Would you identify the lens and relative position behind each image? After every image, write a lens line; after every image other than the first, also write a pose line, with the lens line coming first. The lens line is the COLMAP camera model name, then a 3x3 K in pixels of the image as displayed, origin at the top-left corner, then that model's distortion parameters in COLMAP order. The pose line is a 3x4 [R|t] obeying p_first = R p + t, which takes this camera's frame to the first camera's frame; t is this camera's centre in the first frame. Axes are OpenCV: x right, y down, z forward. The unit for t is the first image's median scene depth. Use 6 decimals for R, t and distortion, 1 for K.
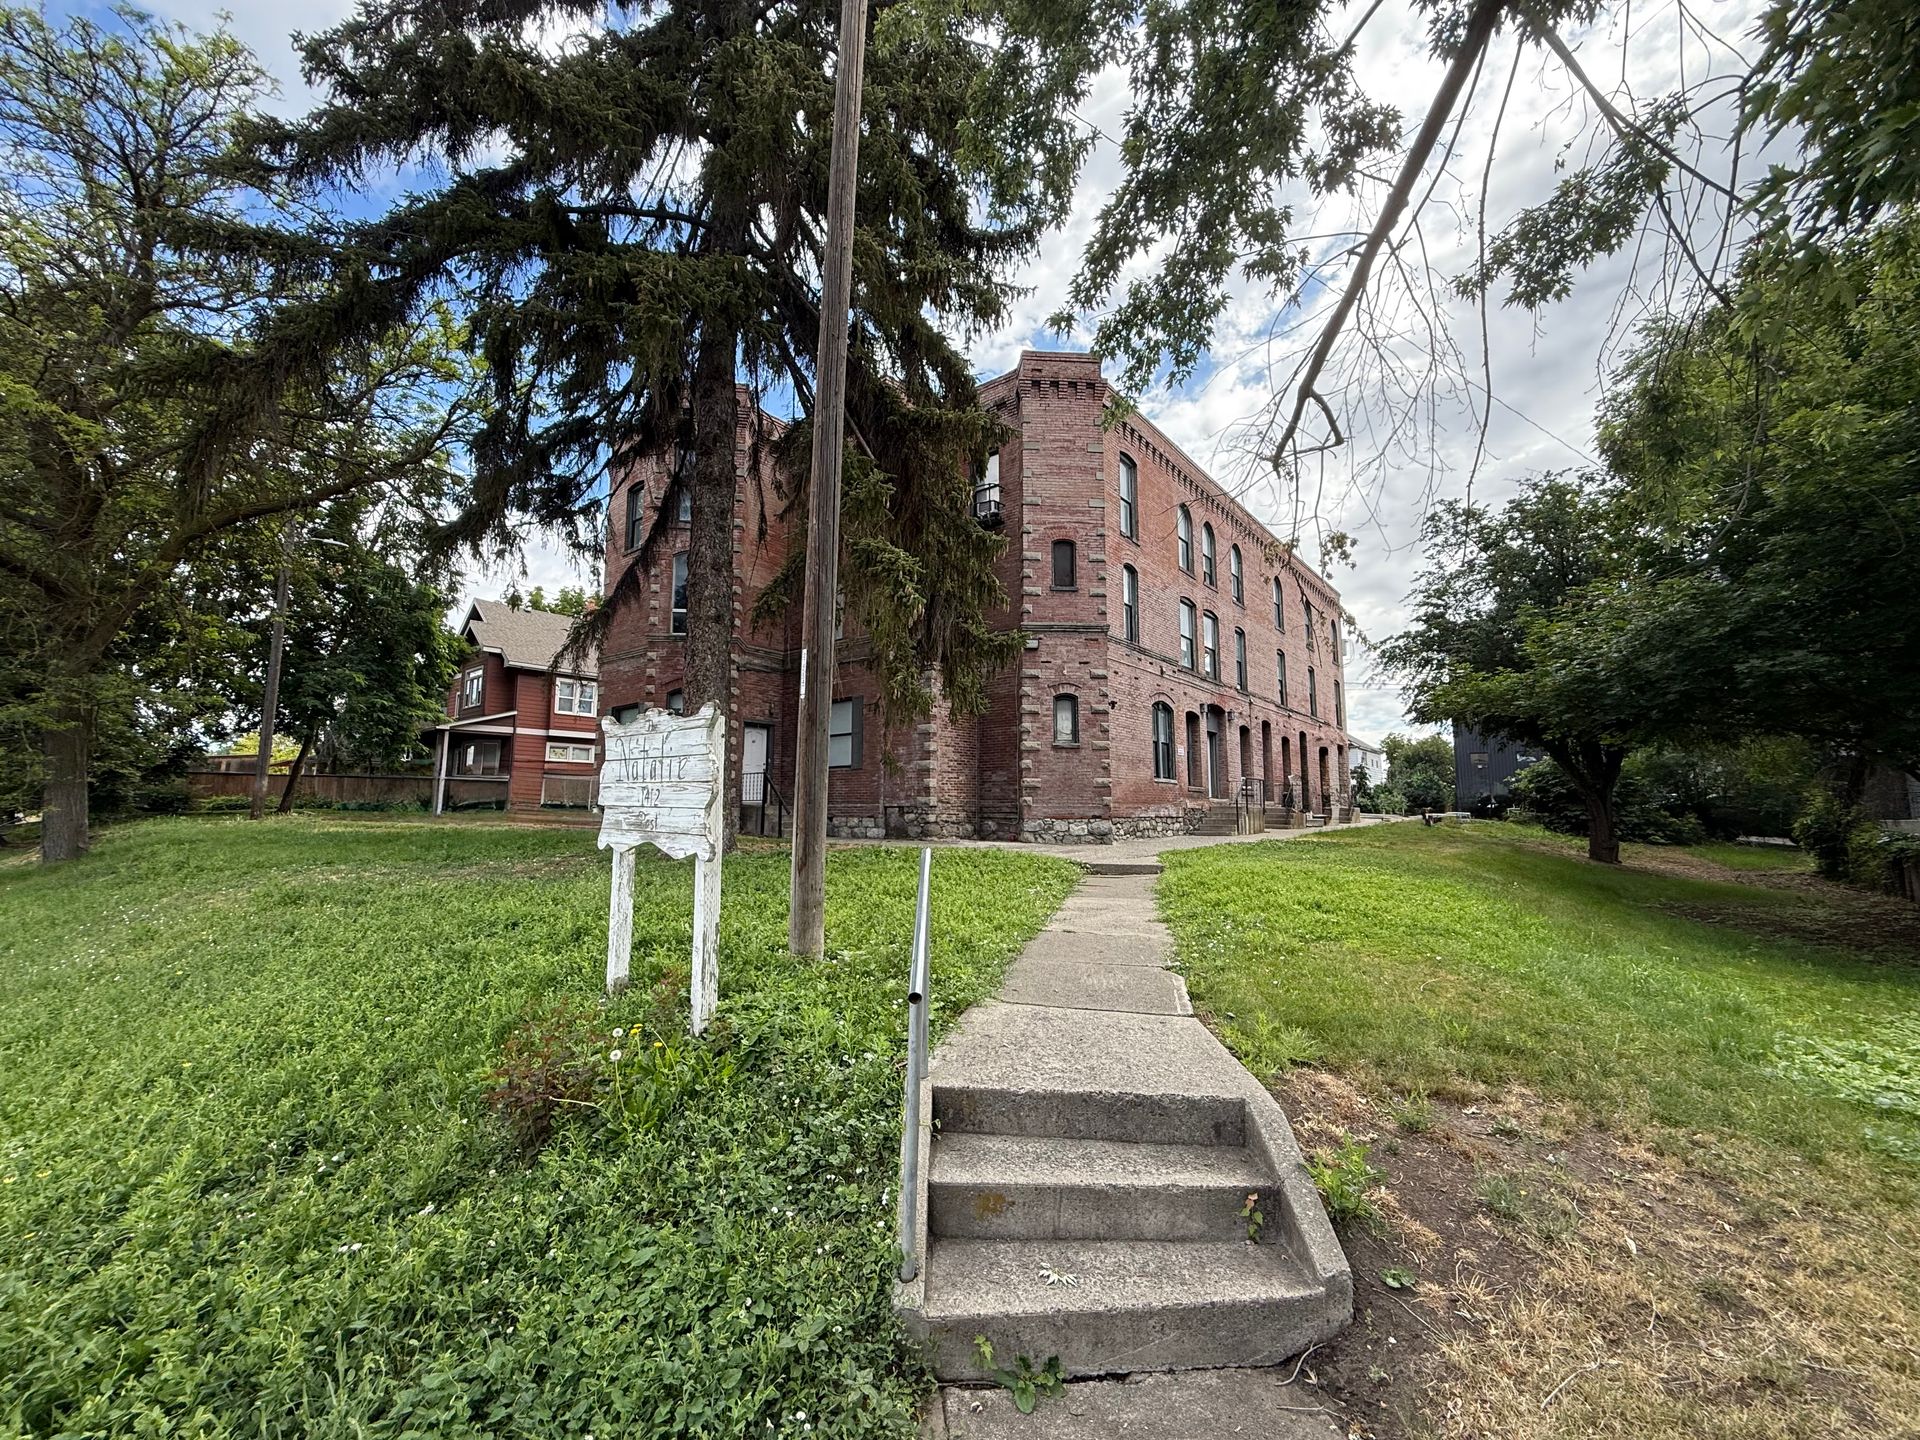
lens RADIAL K [[765.2, 0, 963.0], [0, 765.2, 721.3], [0, 0, 1]] dist [0.001653, -0.000187]
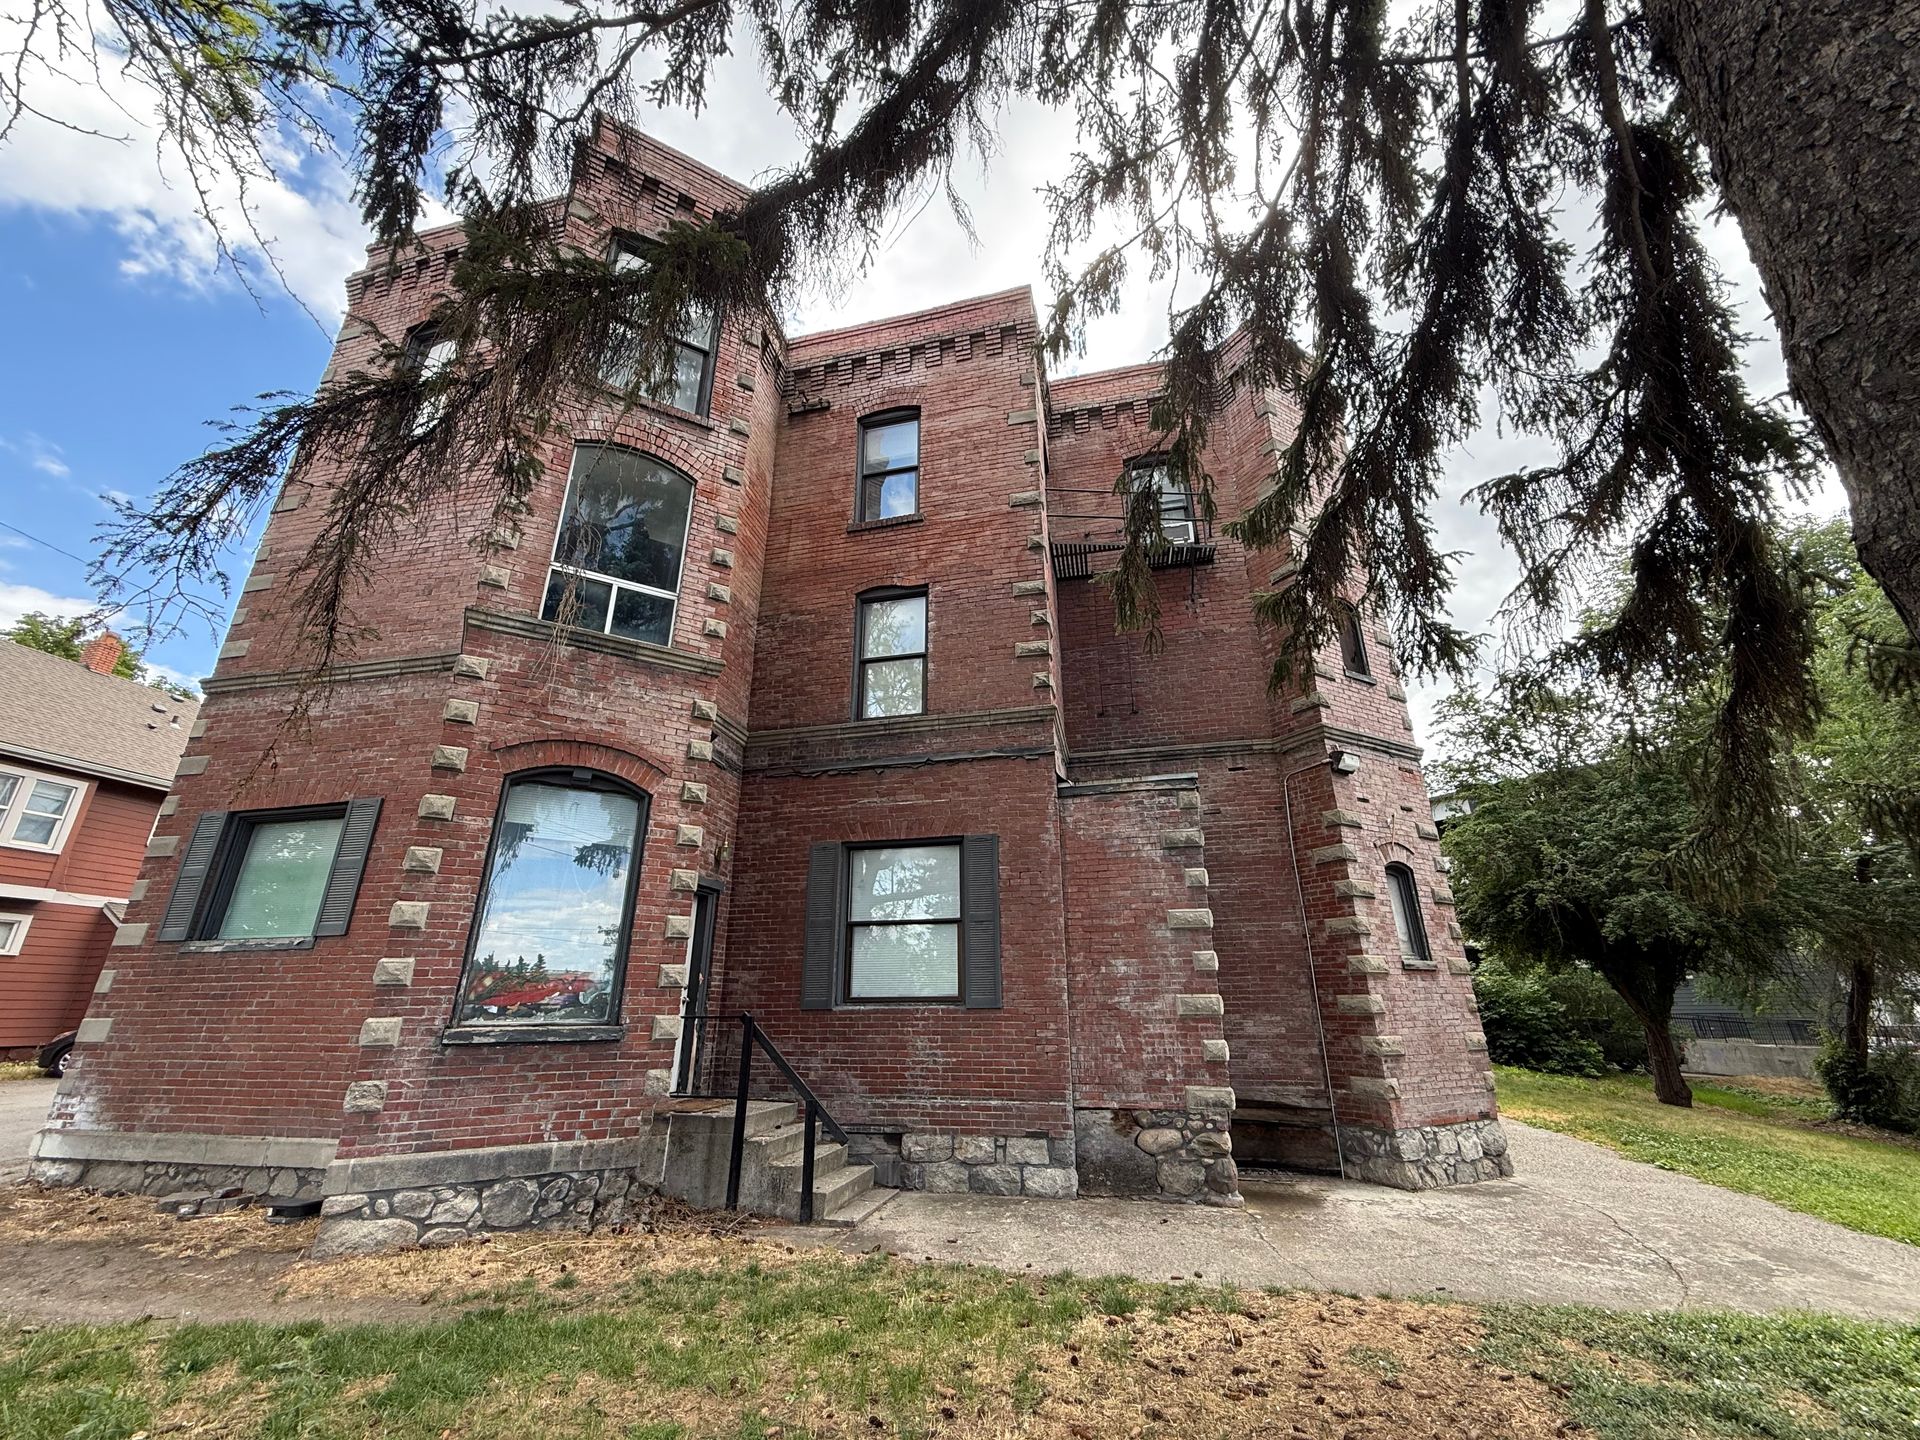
lens RADIAL K [[765.2, 0, 960.2], [0, 765.2, 717.8], [0, 0, 1]] dist [0.001653, -0.000187]
pose [[0.895304, 0.156278, 0.417142, -0.360510], [-0.046950, 0.964329, -0.260508, 0.019311], [-0.442974, 0.213650, 0.870705, 0.620023]]
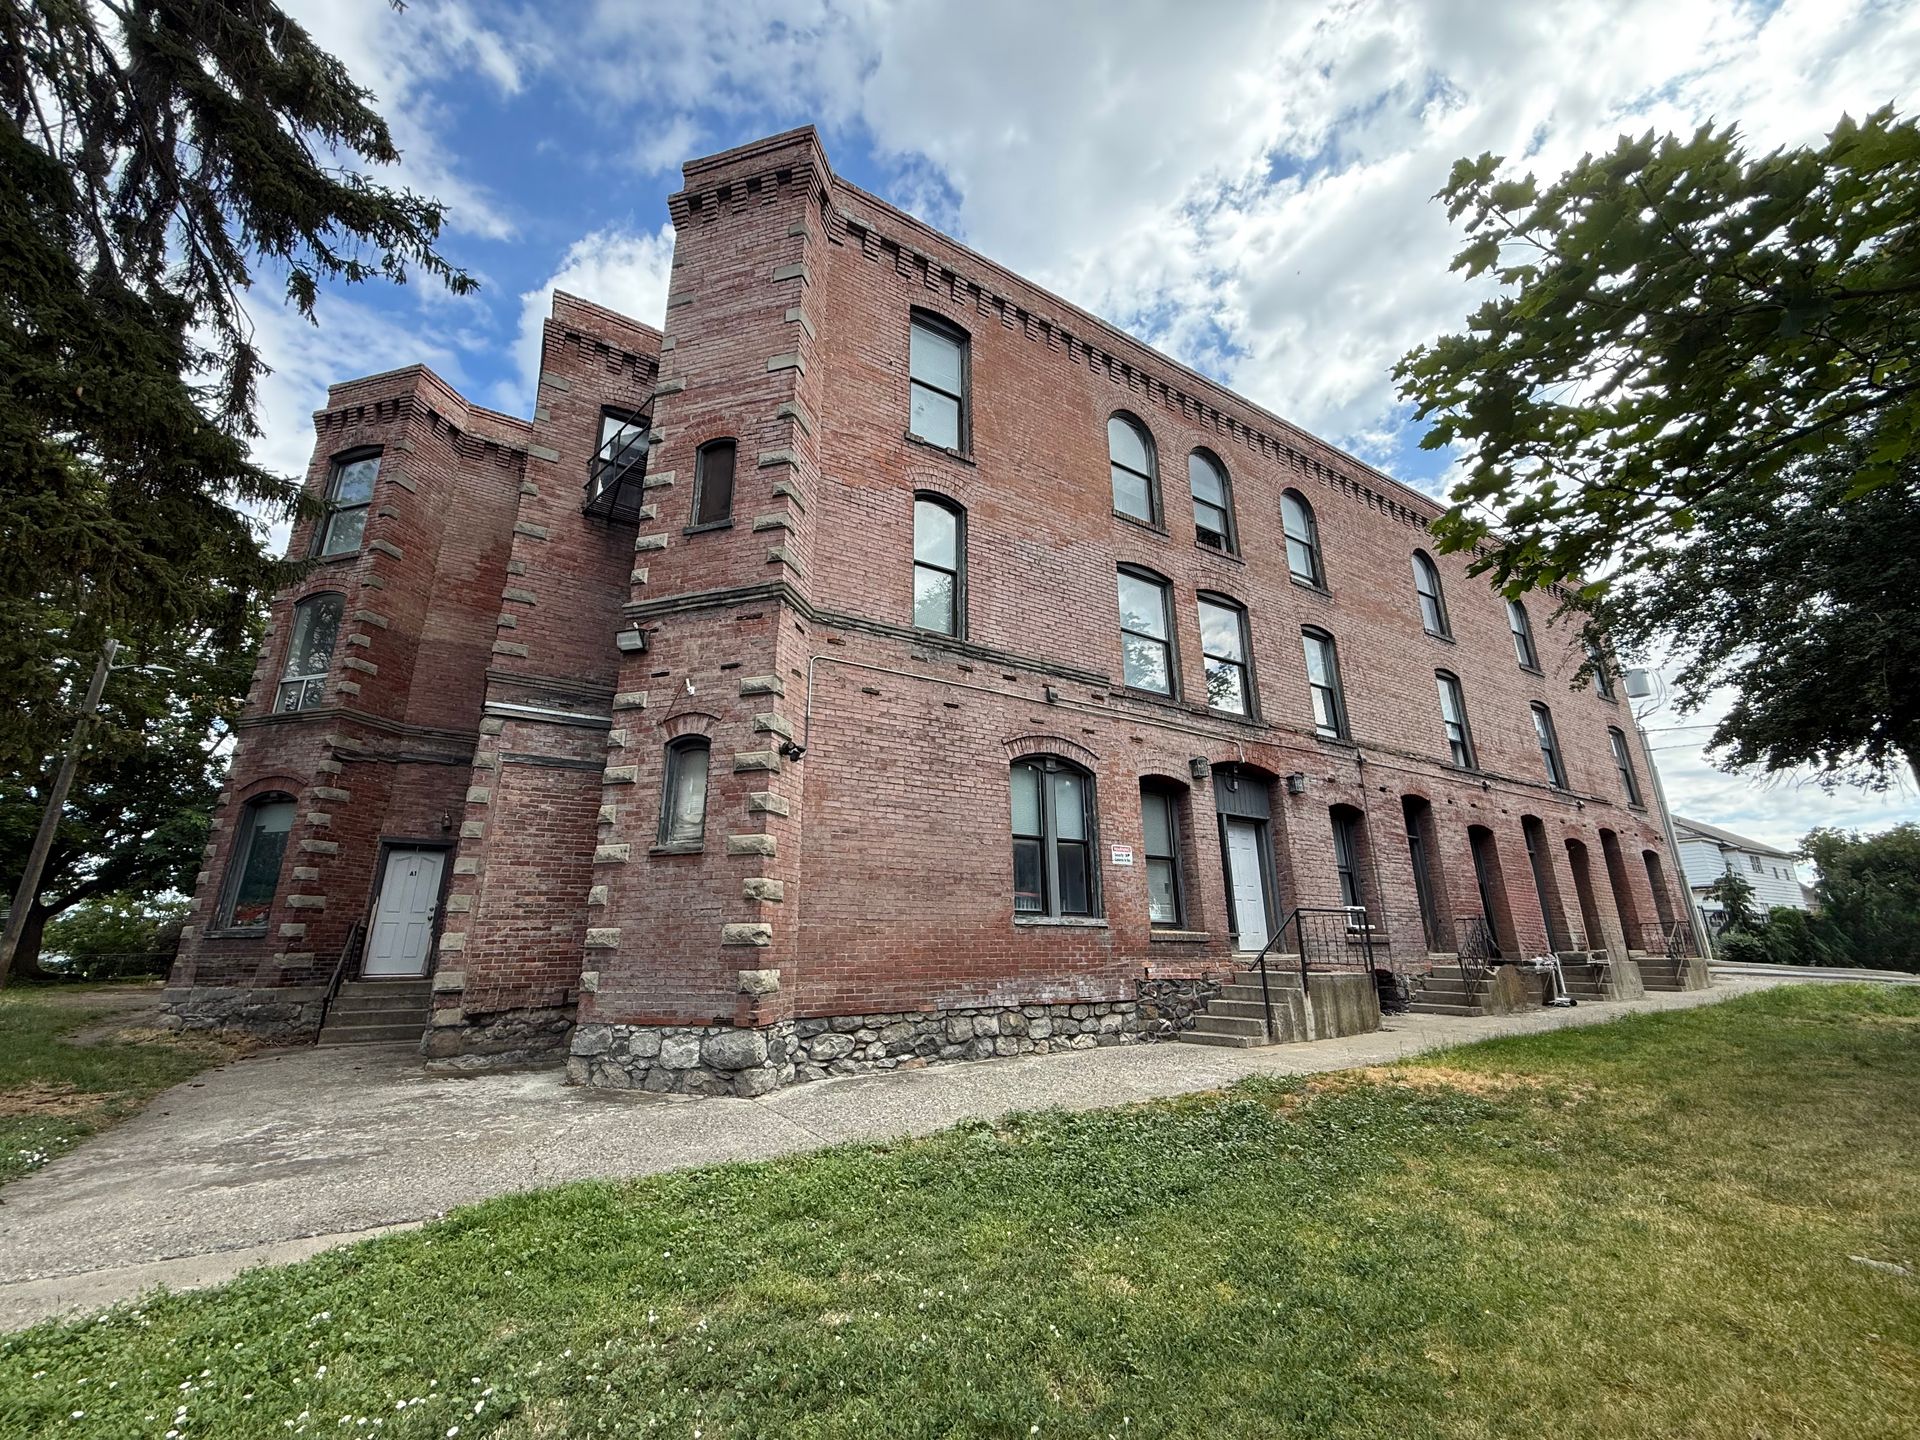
lens RADIAL K [[765.2, 0, 965.5], [0, 765.2, 719.4], [0, 0, 1]] dist [0.001653, -0.000187]
pose [[0.943035, -0.106379, -0.315228, 0.416966], [0.049672, 0.981902, -0.182761, 0.044541], [0.328964, 0.156692, 0.931252, 0.597809]]
